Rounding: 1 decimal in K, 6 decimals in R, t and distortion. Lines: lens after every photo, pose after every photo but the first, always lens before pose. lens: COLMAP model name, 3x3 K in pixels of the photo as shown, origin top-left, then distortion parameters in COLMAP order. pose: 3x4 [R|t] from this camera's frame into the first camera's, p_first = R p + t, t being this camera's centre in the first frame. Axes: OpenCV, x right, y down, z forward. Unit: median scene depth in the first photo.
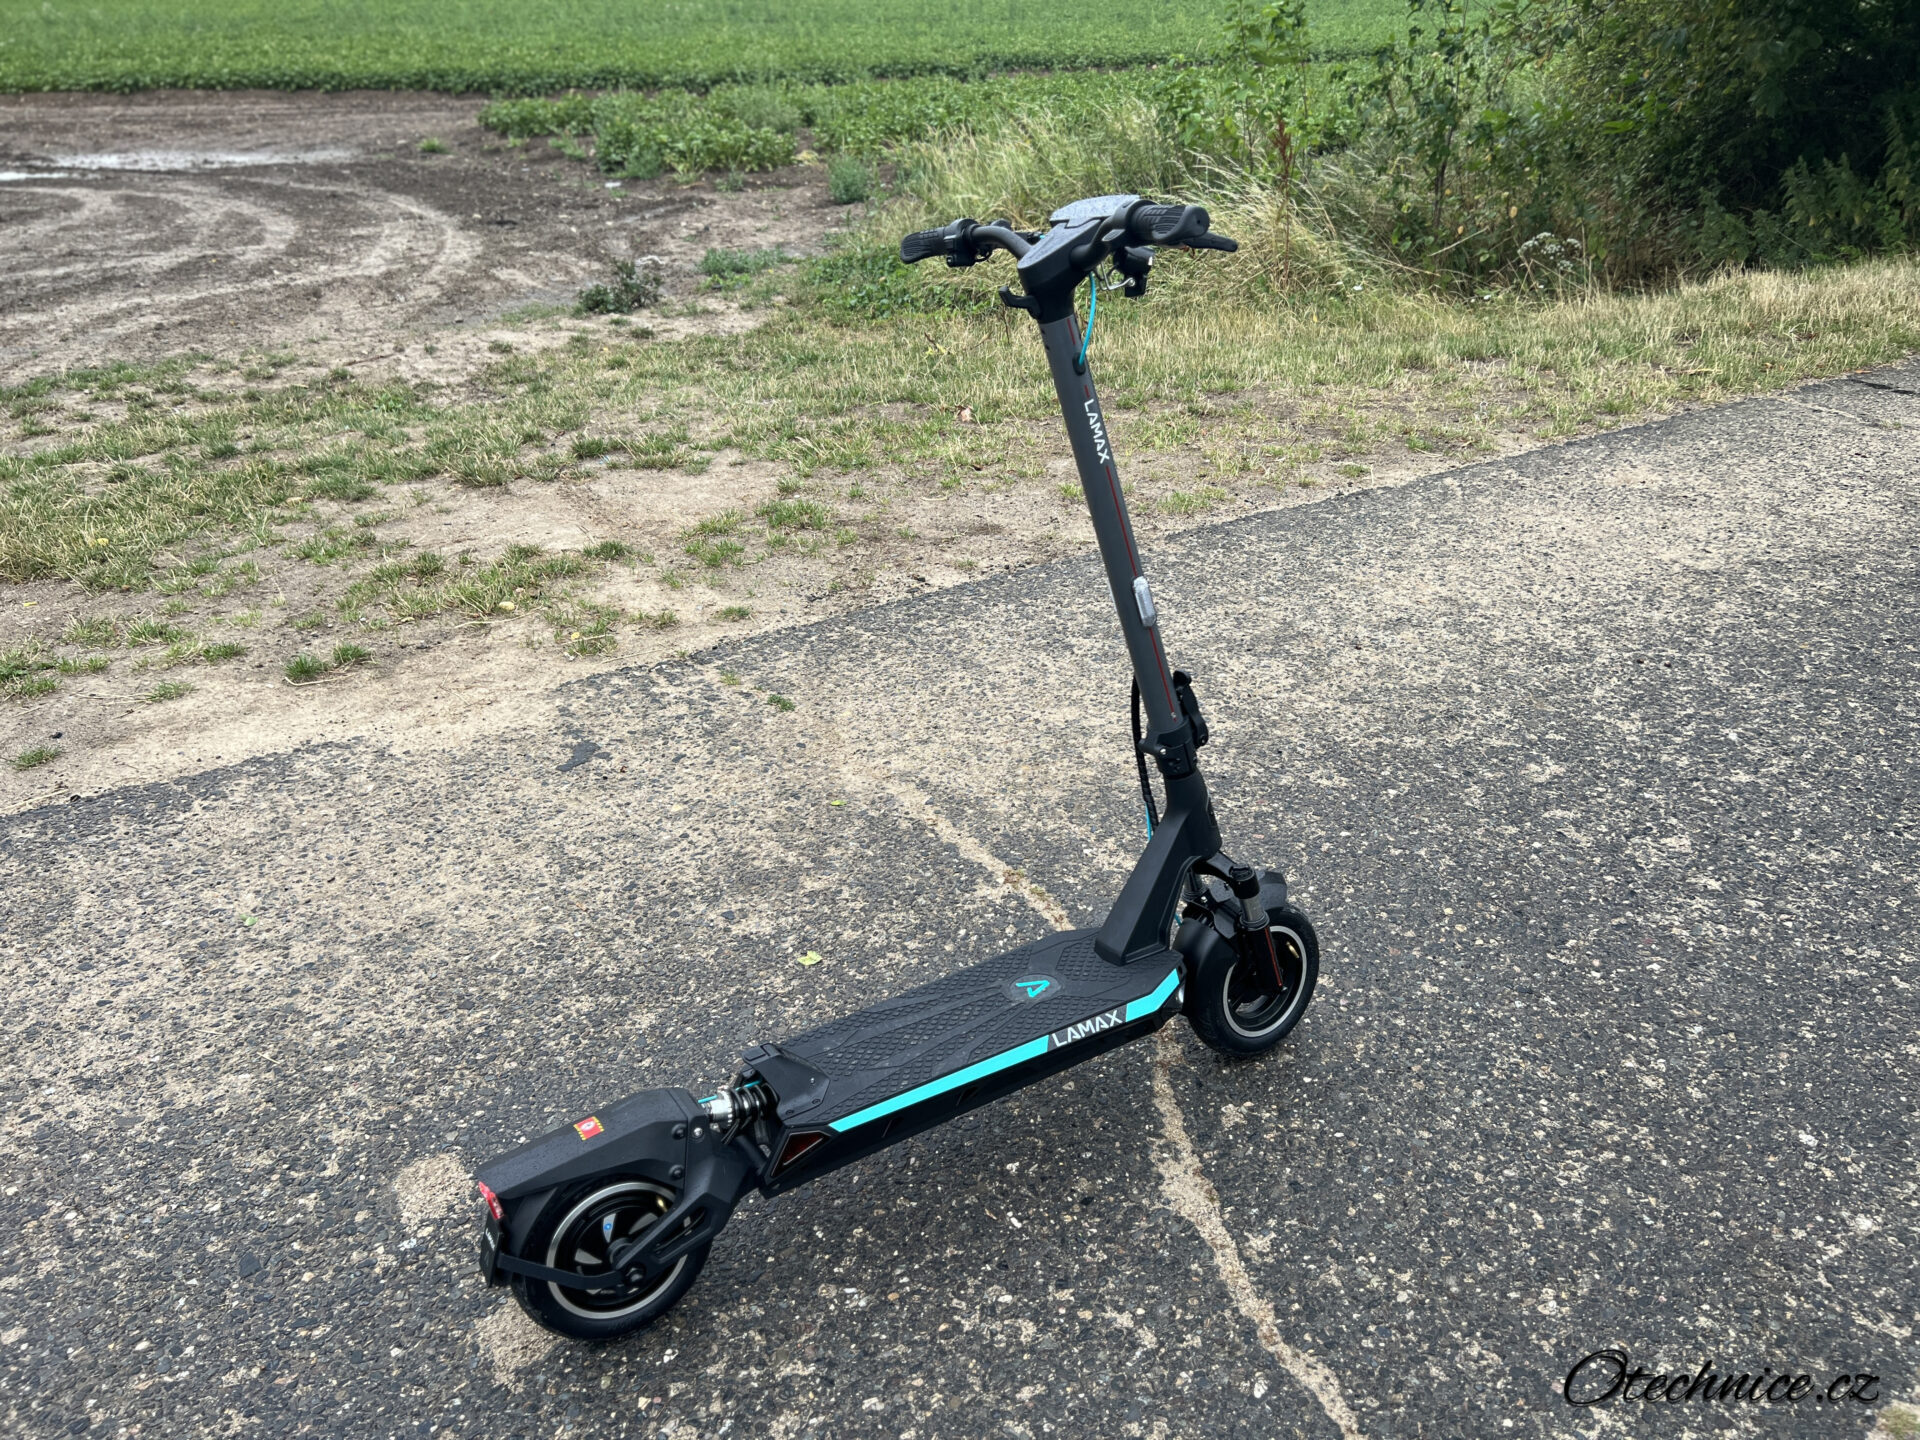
lens RADIAL K [[1458.9, 0, 954.4], [0, 1458.9, 717.2], [0, 0, 1]] dist [0.061182, -0.057117]
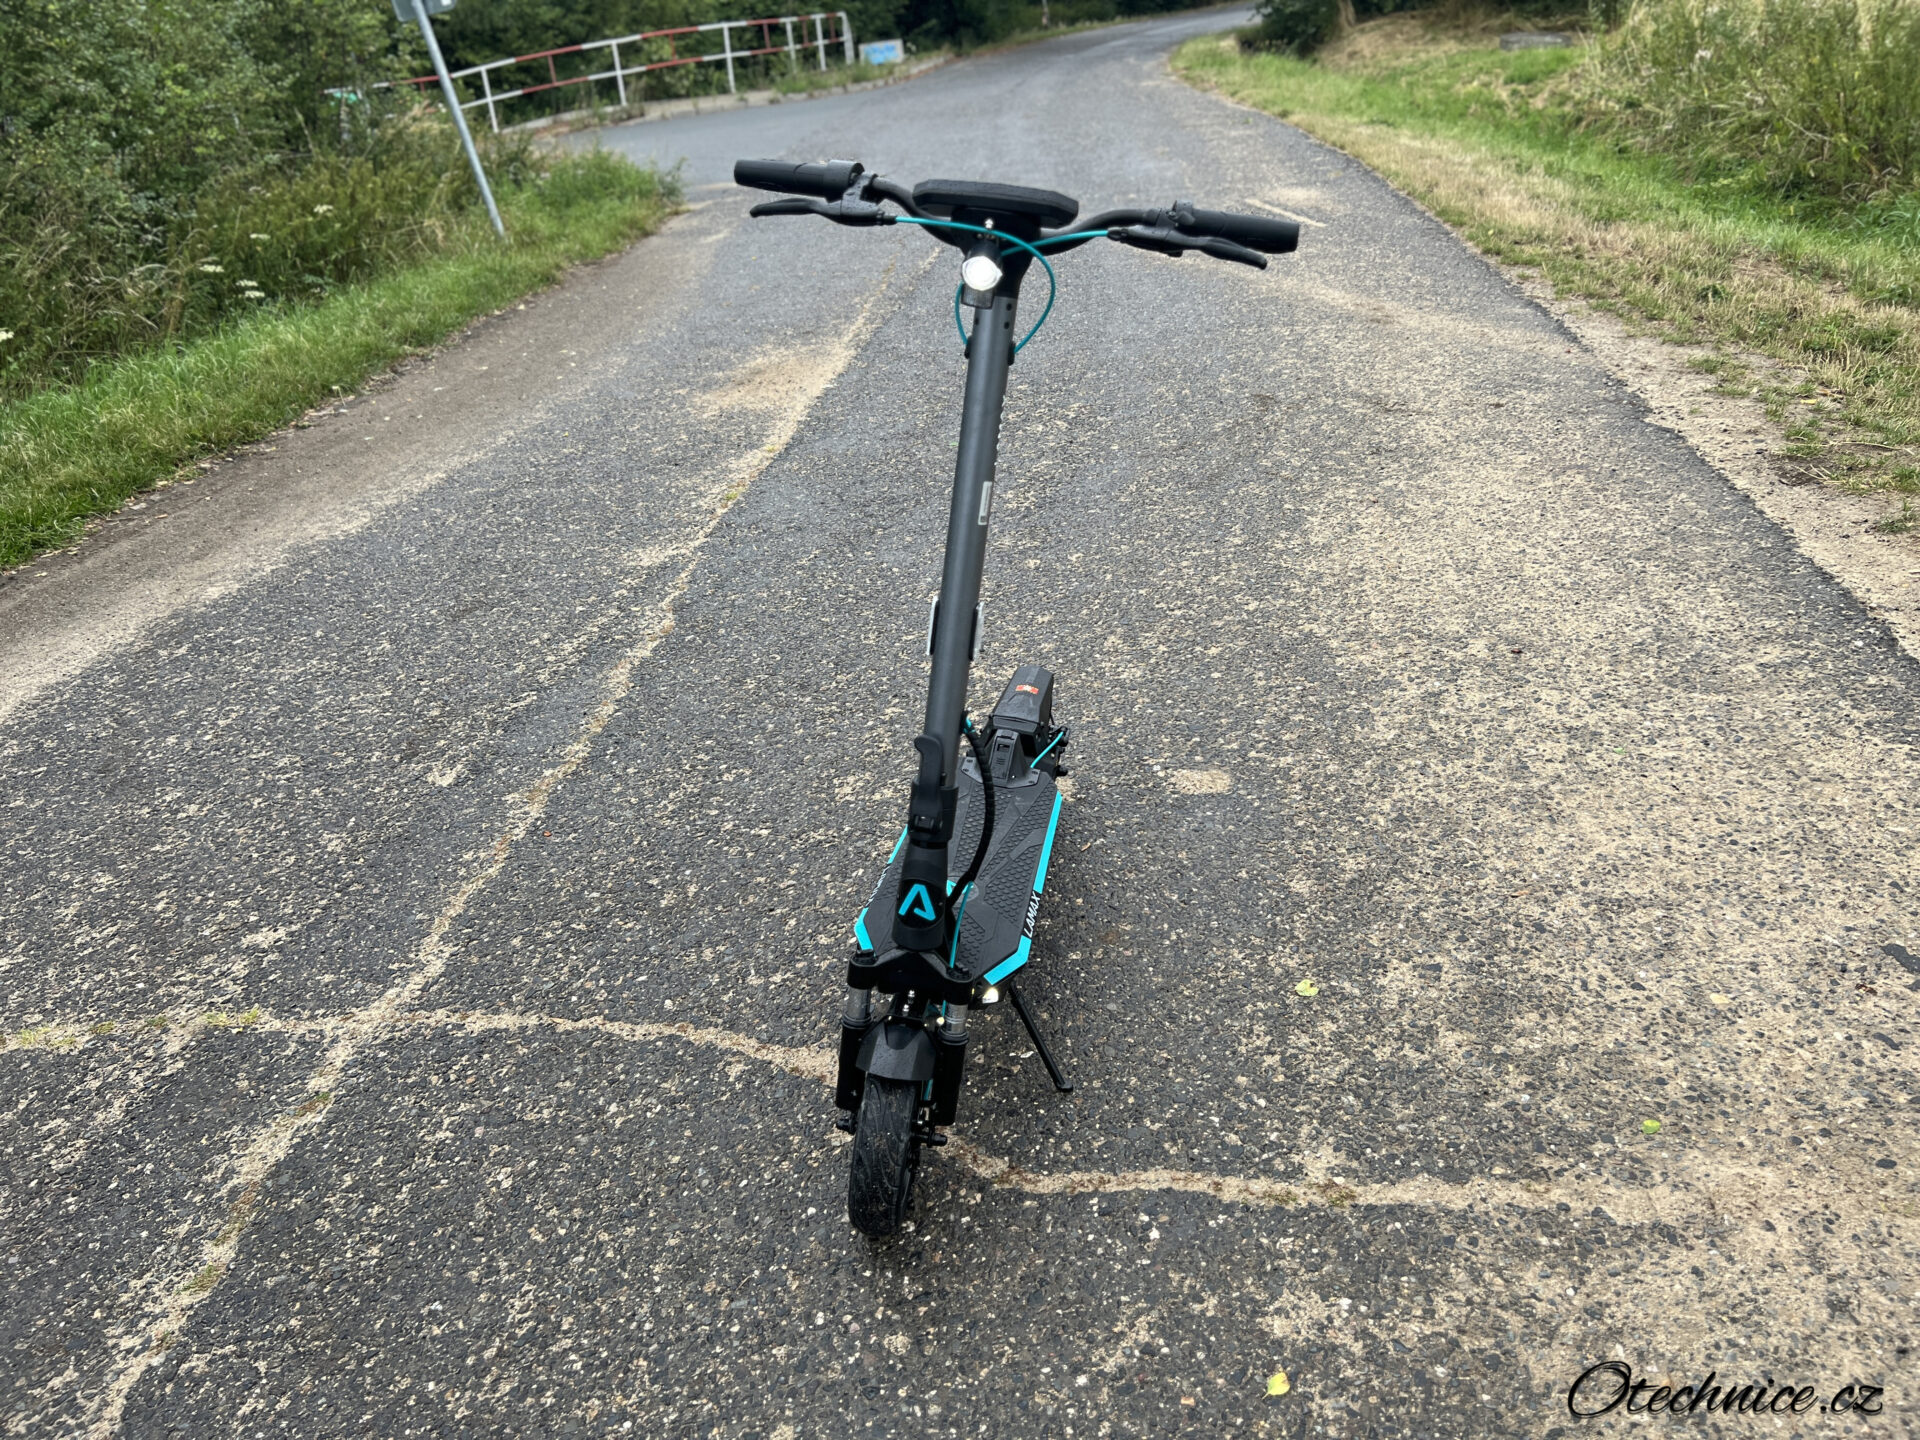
lens RADIAL K [[1458.9, 0, 970.5], [0, 1458.9, 716.5], [0, 0, 1]] dist [0.061182, -0.057117]
pose [[-0.662361, 0.381194, -0.644956, 0.676170], [-0.258667, 0.691579, 0.674396, -0.615741], [0.703114, 0.613523, -0.359473, 1.287437]]
